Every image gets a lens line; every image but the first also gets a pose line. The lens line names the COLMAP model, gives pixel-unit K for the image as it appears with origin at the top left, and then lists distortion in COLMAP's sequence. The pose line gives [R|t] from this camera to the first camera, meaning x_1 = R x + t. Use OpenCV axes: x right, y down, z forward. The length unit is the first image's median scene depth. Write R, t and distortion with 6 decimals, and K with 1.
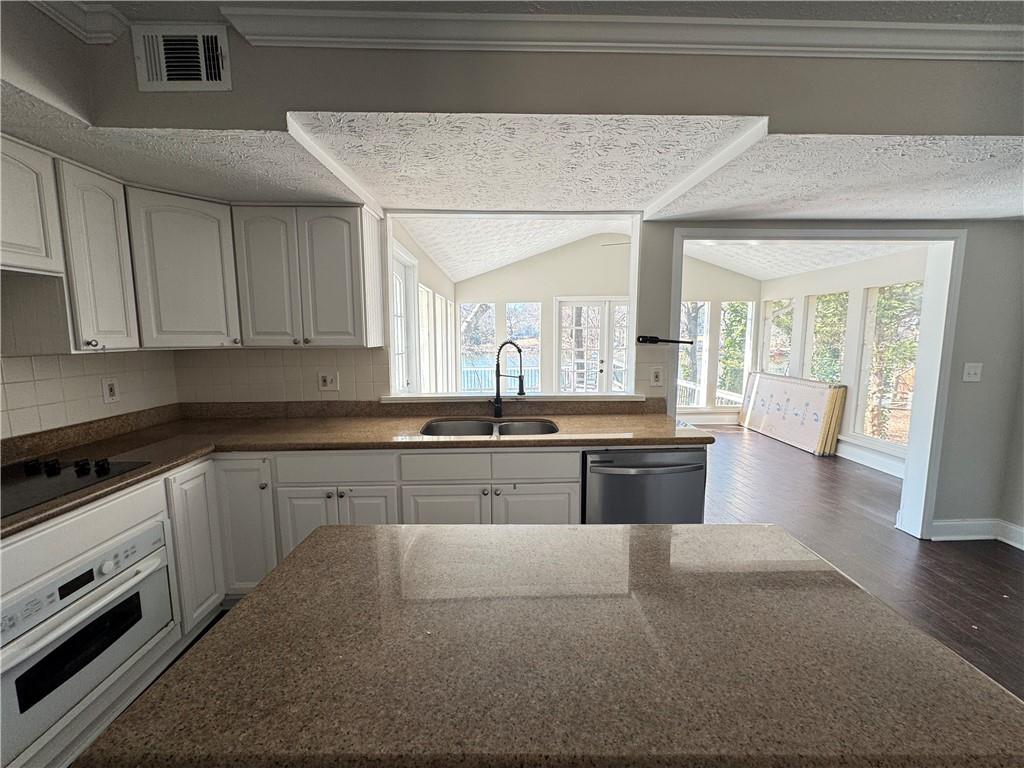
lens RADIAL K [[410.5, 0, 511.8], [0, 410.5, 385.7], [0, 0, 1]] dist [-0.002101, -0.000230]
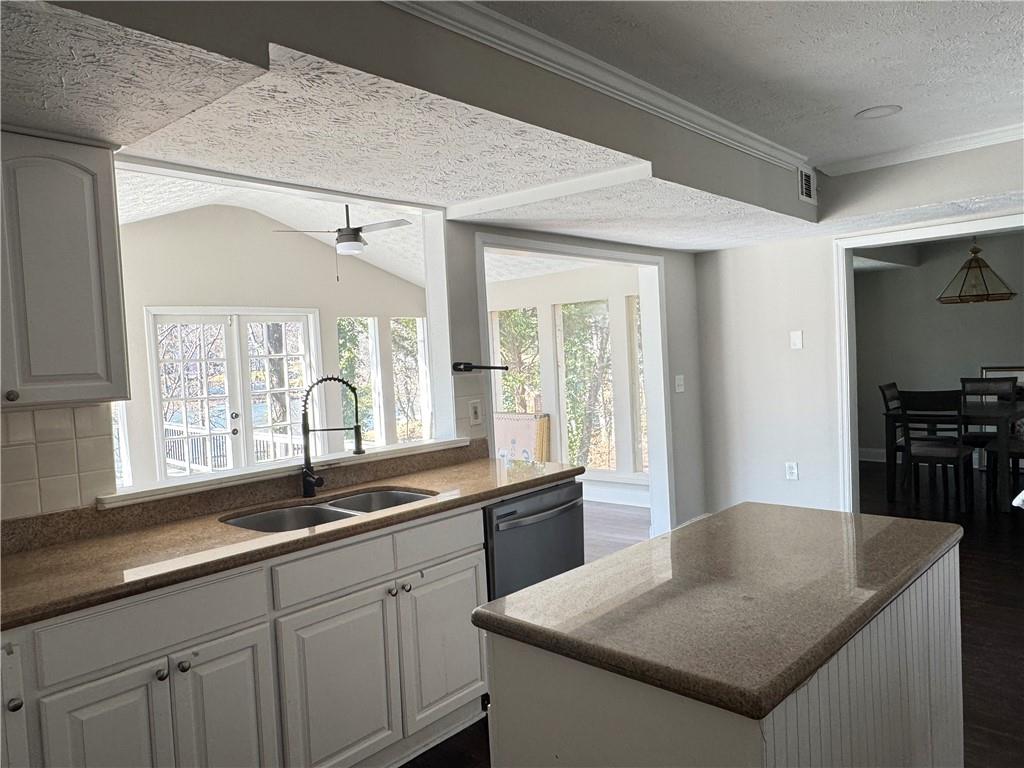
lens RADIAL K [[711.2, 0, 514.5], [0, 711.2, 384.4], [0, 0, 1]] dist [0.001993, 0.000262]
pose [[0.692471, -0.060428, 0.718910, -0.605405], [0.135622, 0.989624, -0.047451, -0.000428], [-0.708583, 0.130358, 0.693481, -0.013249]]
